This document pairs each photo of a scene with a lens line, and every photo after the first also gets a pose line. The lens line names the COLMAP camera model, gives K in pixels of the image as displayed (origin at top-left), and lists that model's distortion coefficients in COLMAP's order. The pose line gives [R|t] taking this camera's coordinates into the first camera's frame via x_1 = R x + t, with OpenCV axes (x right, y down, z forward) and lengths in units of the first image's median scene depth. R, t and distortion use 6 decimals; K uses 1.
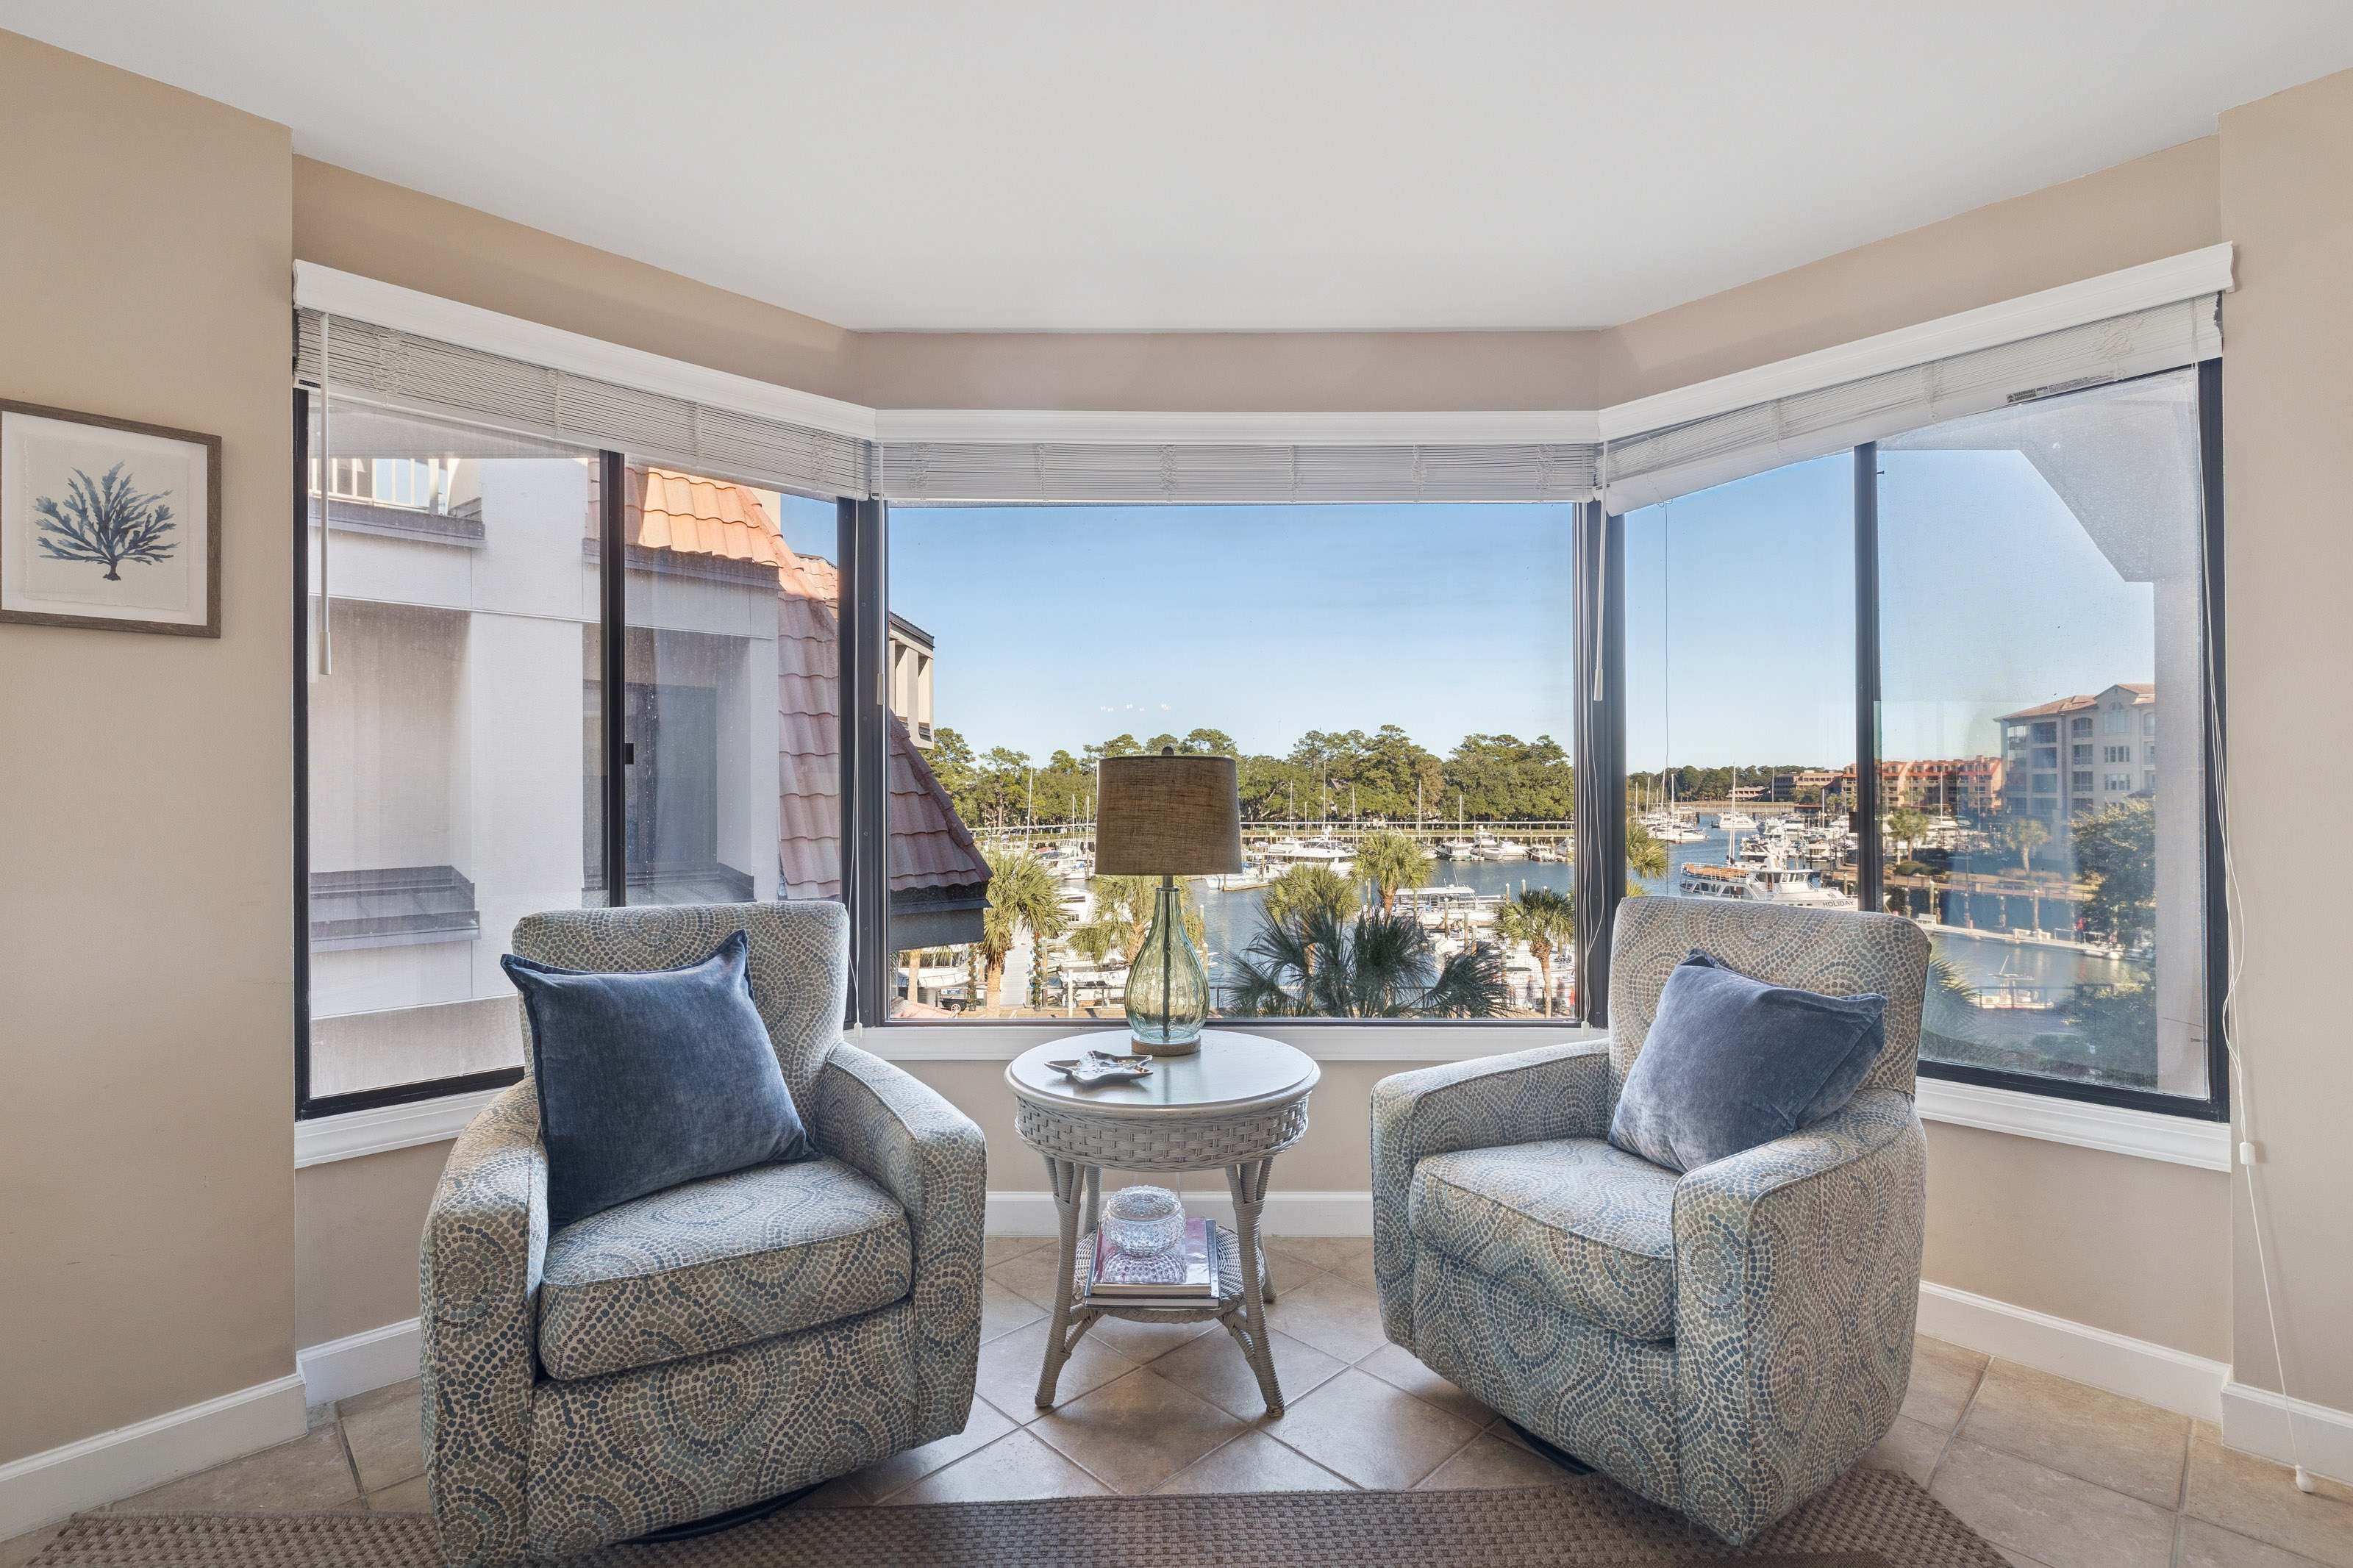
lens RADIAL K [[1076.5, 0, 1183.1], [0, 1076.5, 791.3], [0, 0, 1]] dist [0.003297, 0.000585]
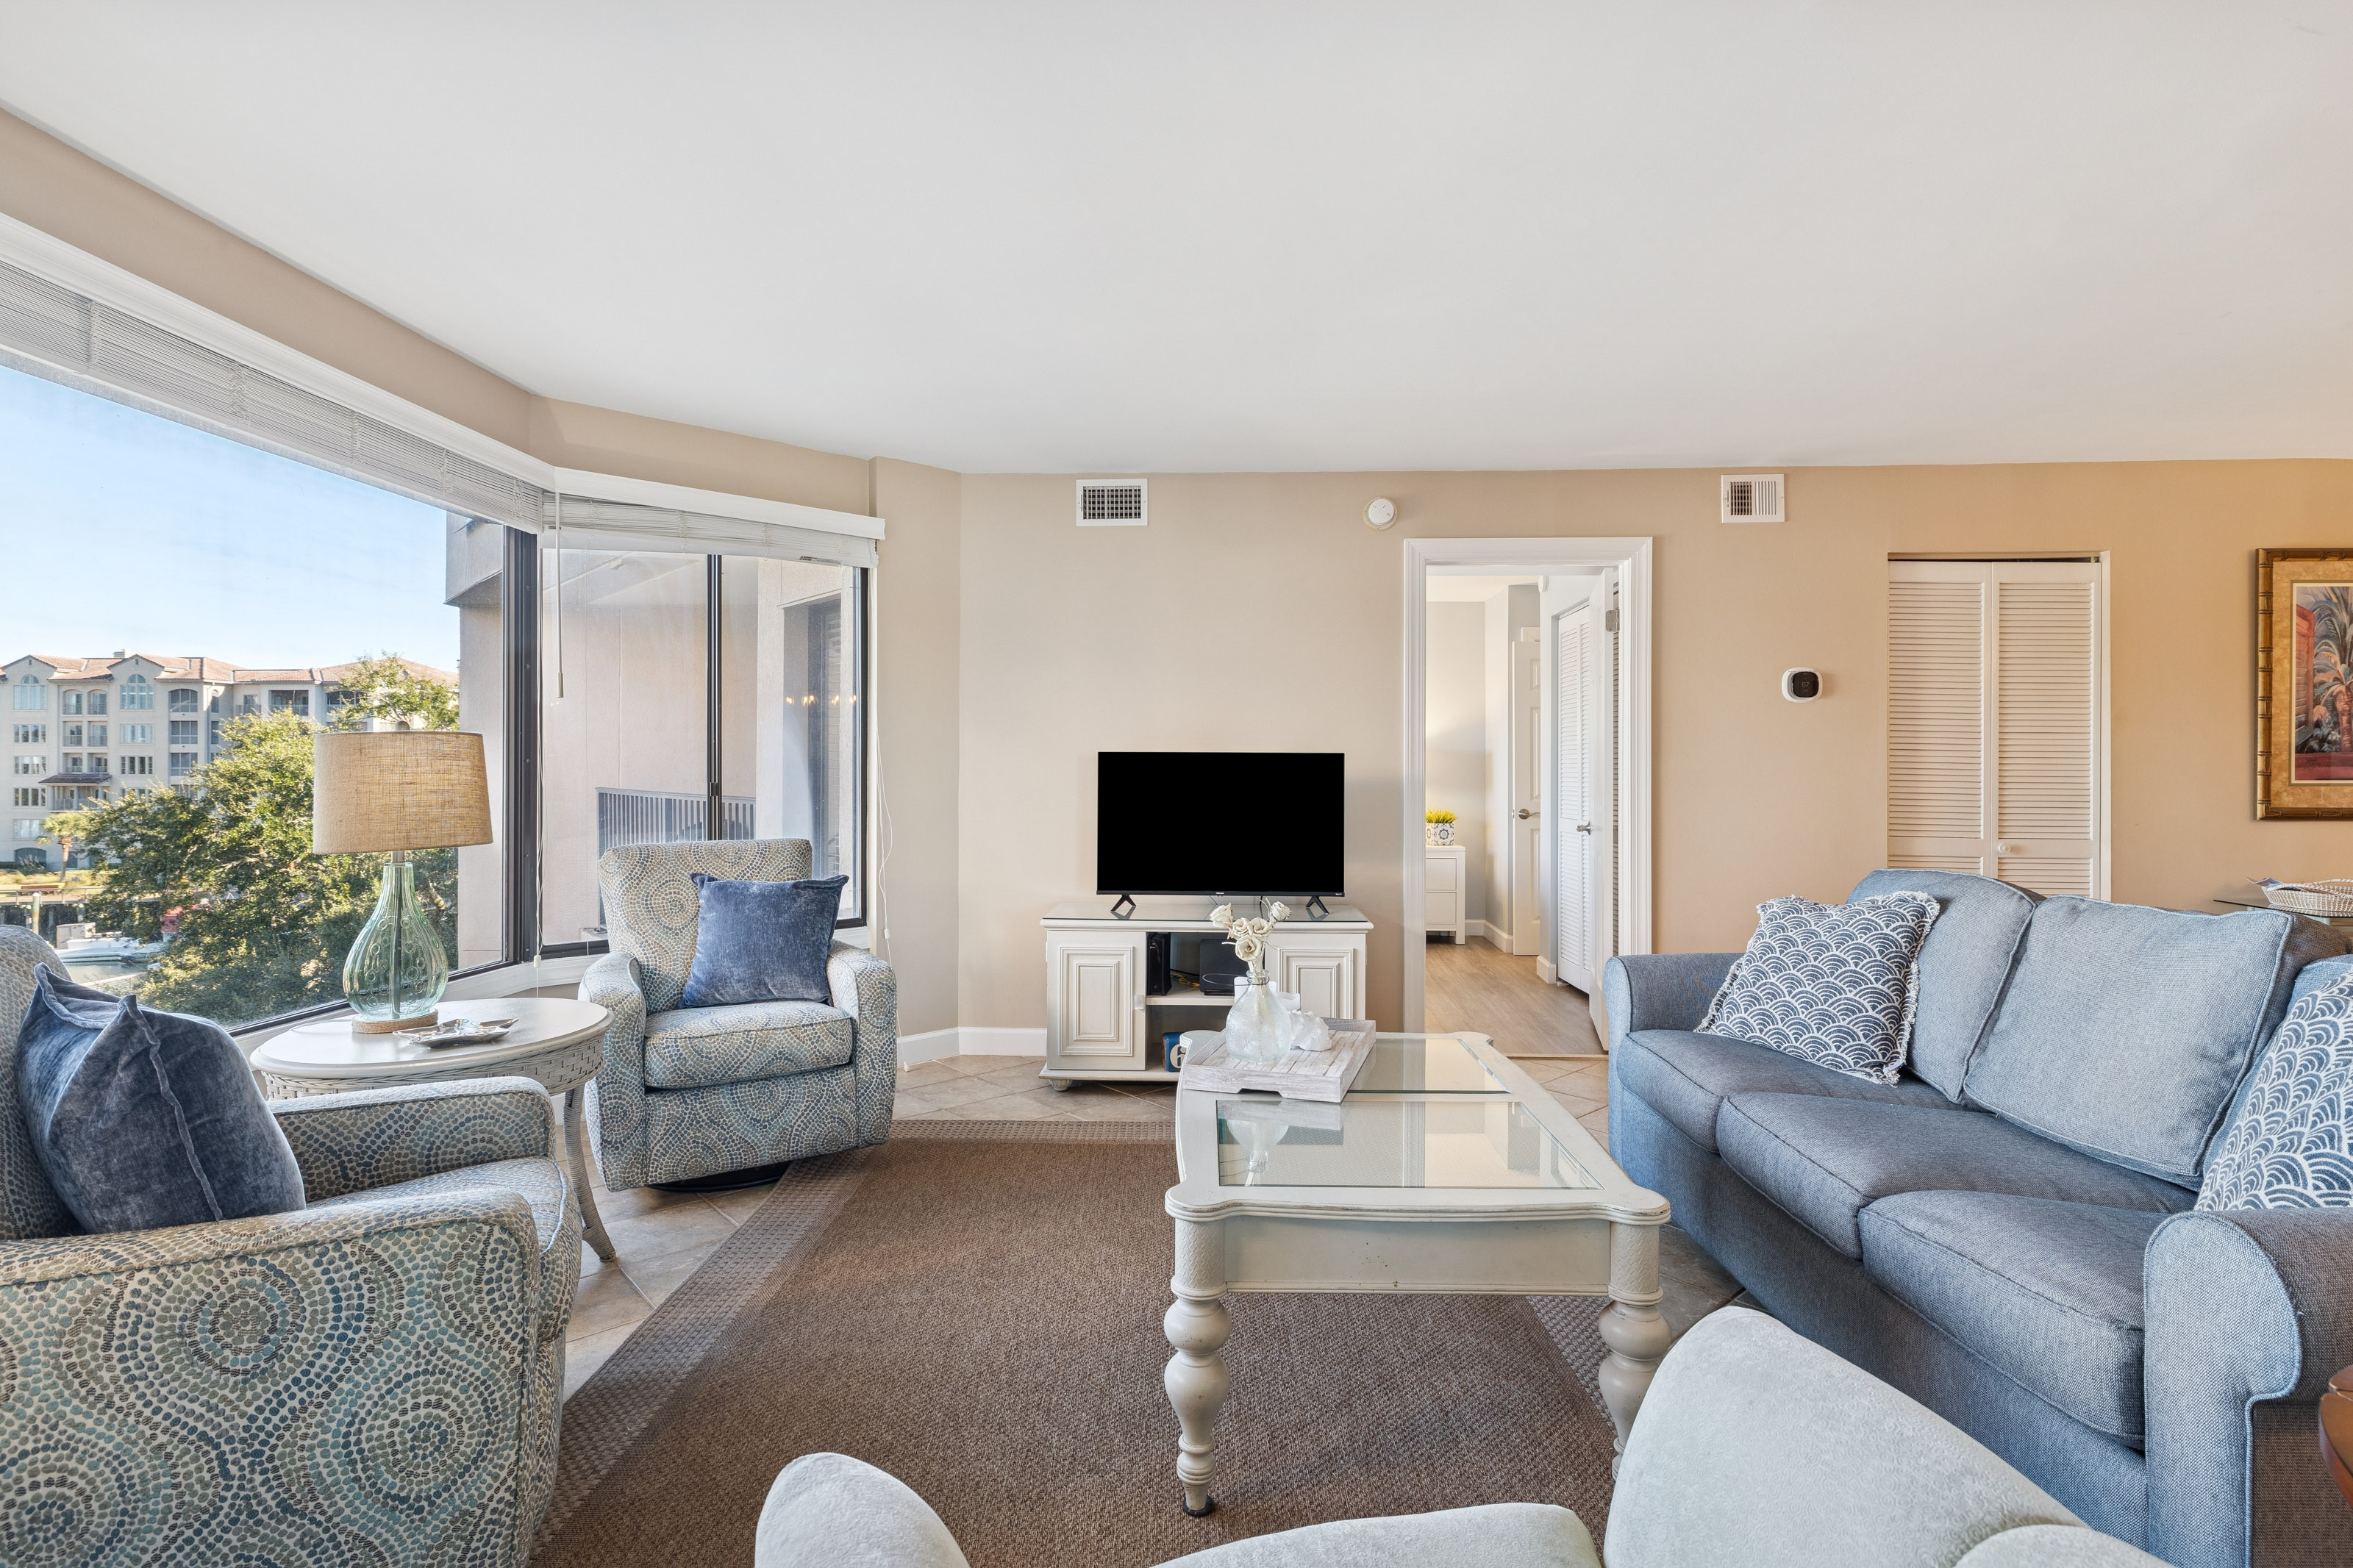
lens RADIAL K [[1154.0, 0, 1189.5], [0, 1154.0, 772.4], [0, 0, 1]] dist [0.006458, 0.000540]
pose [[0.031583, 0.003693, 0.999494, -0.932090], [-0.000910, 0.999993, -0.003666, 0.008648], [-0.999501, -0.000794, 0.031586, 0.211674]]
